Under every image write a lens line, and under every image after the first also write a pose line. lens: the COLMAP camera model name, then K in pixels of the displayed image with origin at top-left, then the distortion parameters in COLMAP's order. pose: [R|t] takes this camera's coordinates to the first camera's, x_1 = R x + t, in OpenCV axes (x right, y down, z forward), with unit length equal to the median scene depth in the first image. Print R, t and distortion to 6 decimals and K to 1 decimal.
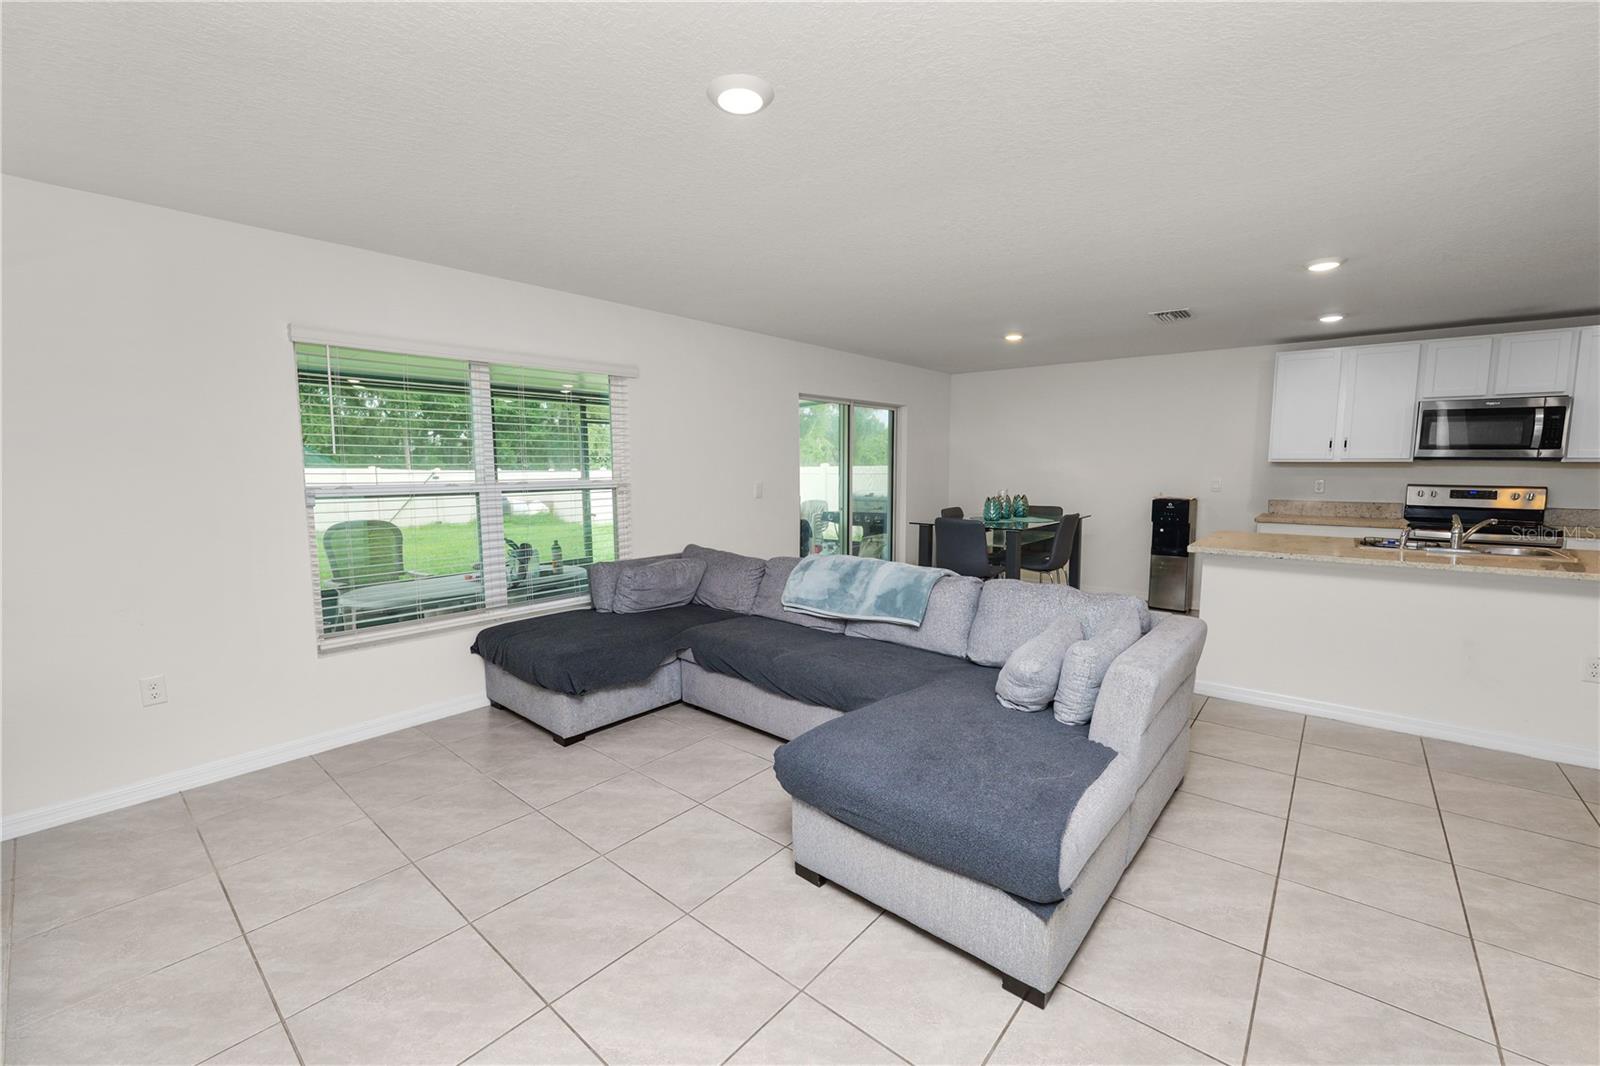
lens RADIAL K [[651.4, 0, 791.7], [0, 651.4, 537.7], [0, 0, 1]] dist [-0.013189, 0.001205]
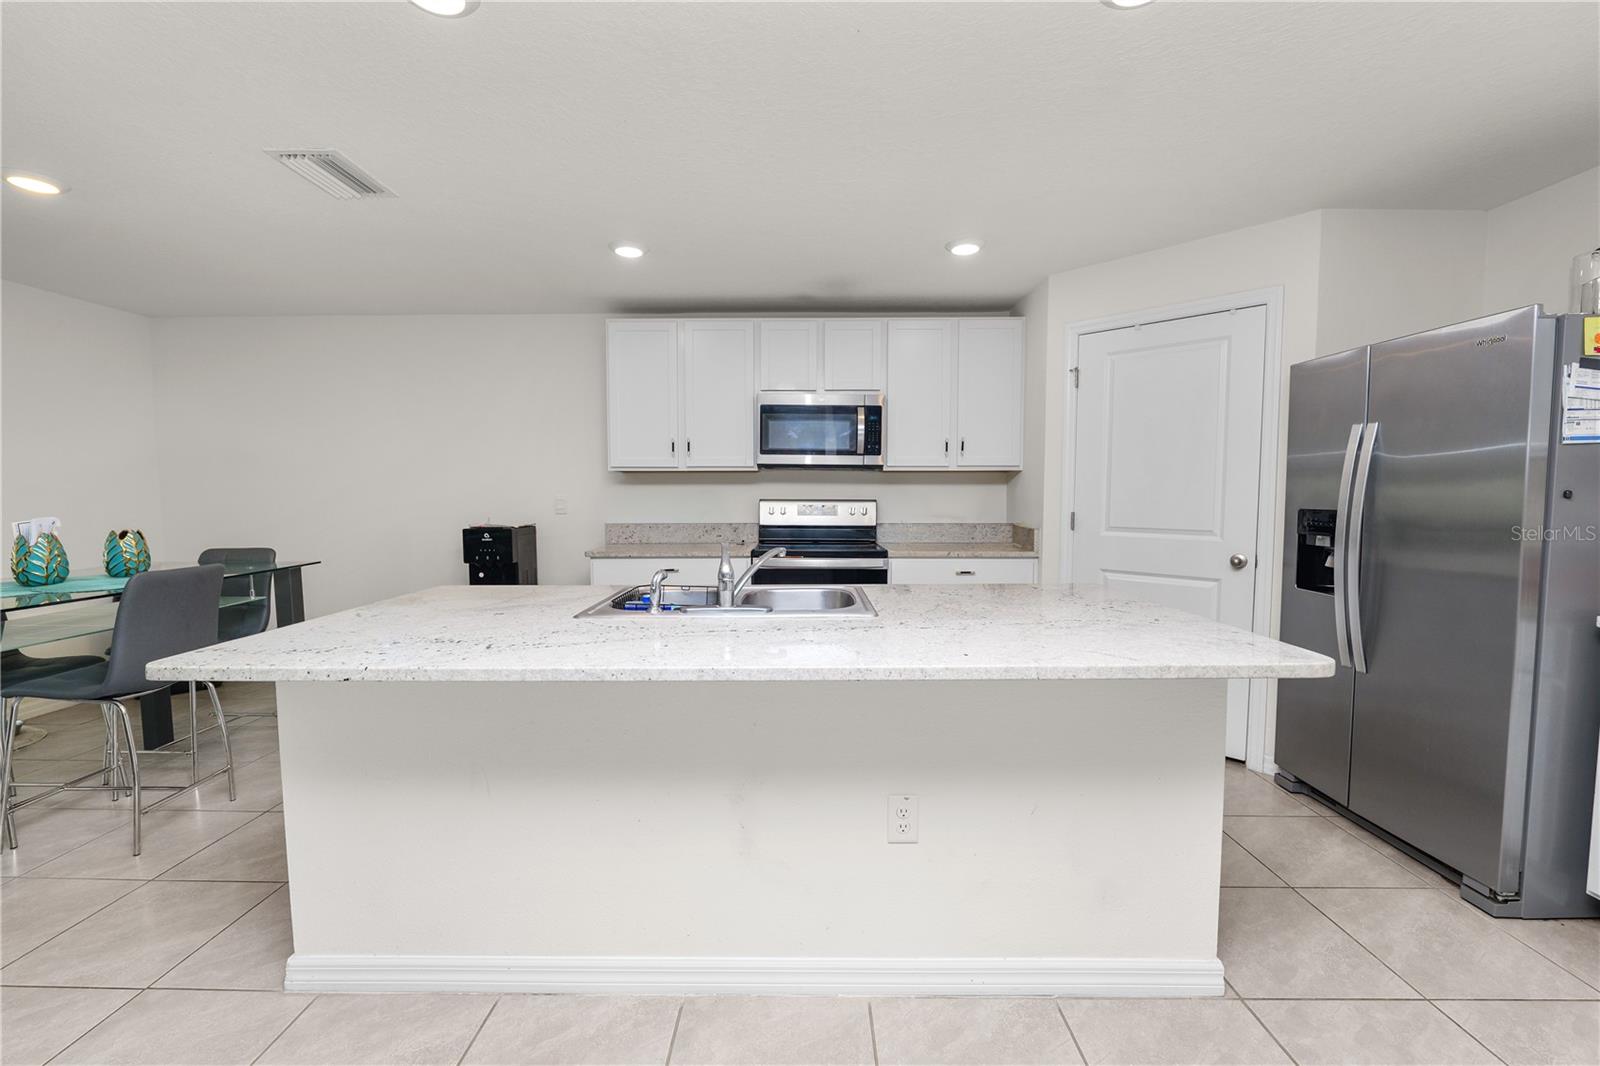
lens RADIAL K [[651.4, 0, 801.9], [0, 651.4, 530.8], [0, 0, 1]] dist [-0.013189, 0.001205]
pose [[0.770289, -0.039264, 0.636486, 0.485171], [0.073891, 0.996875, -0.027929, -0.017465], [-0.633400, 0.068544, 0.770783, 0.347408]]
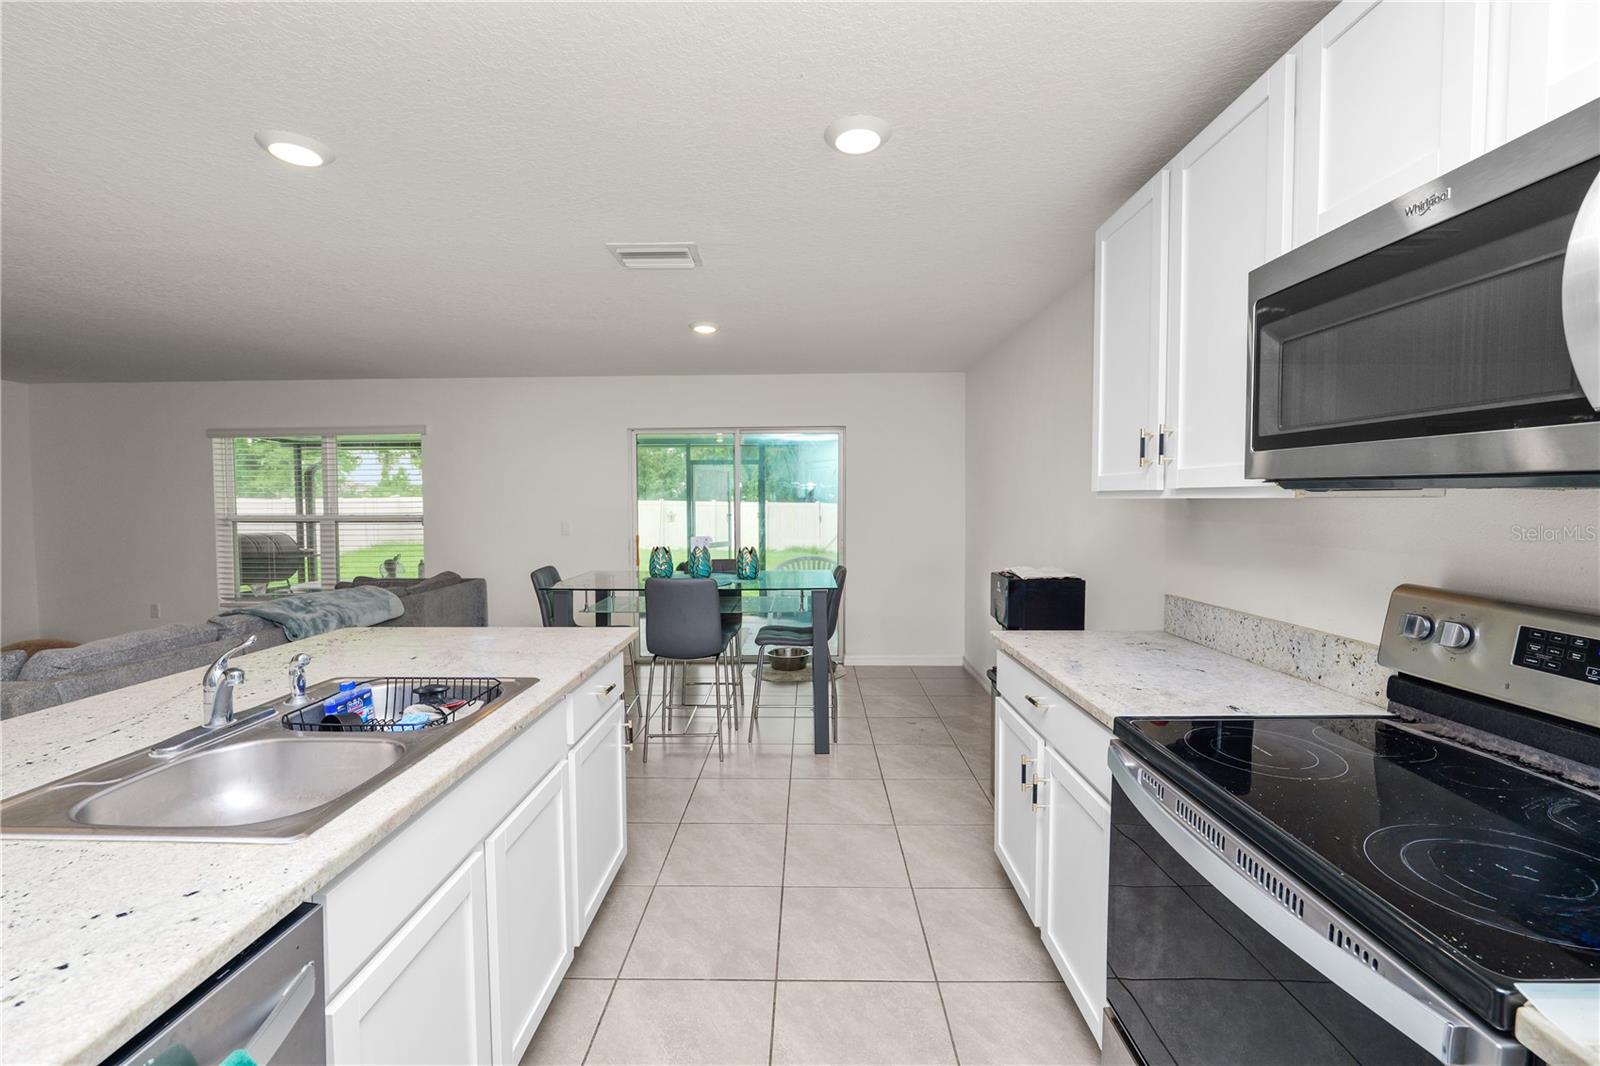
lens RADIAL K [[651.4, 0, 790.2], [0, 651.4, 529.7], [0, 0, 1]] dist [-0.013189, 0.001205]
pose [[0.632349, 0.034803, -0.773902, 1.018908], [-0.086676, 0.995896, -0.026036, -0.078679], [0.769820, 0.083543, 0.632770, 0.664158]]
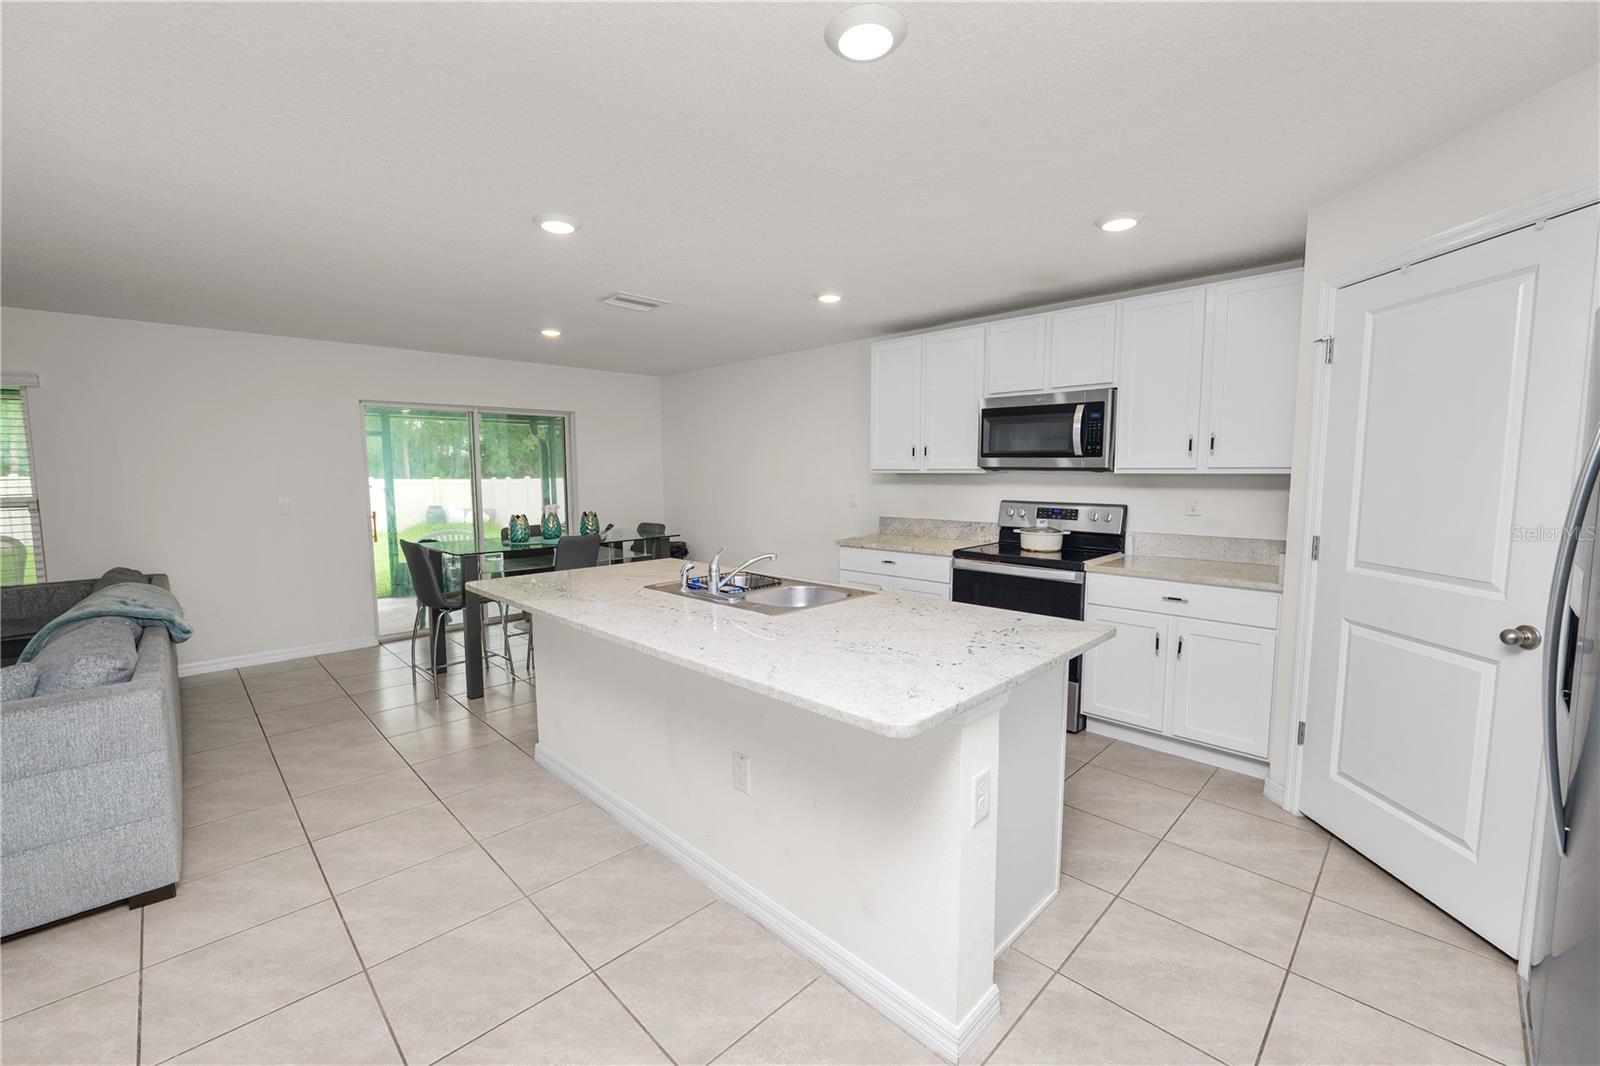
lens RADIAL K [[651.4, 0, 793.7], [0, 651.4, 533.7], [0, 0, 1]] dist [-0.013189, 0.001205]
pose [[0.996550, 0.005050, -0.082845, 0.778386], [-0.006571, 0.999815, -0.018102, -0.025159], [0.082739, 0.018584, 0.996398, 0.168721]]
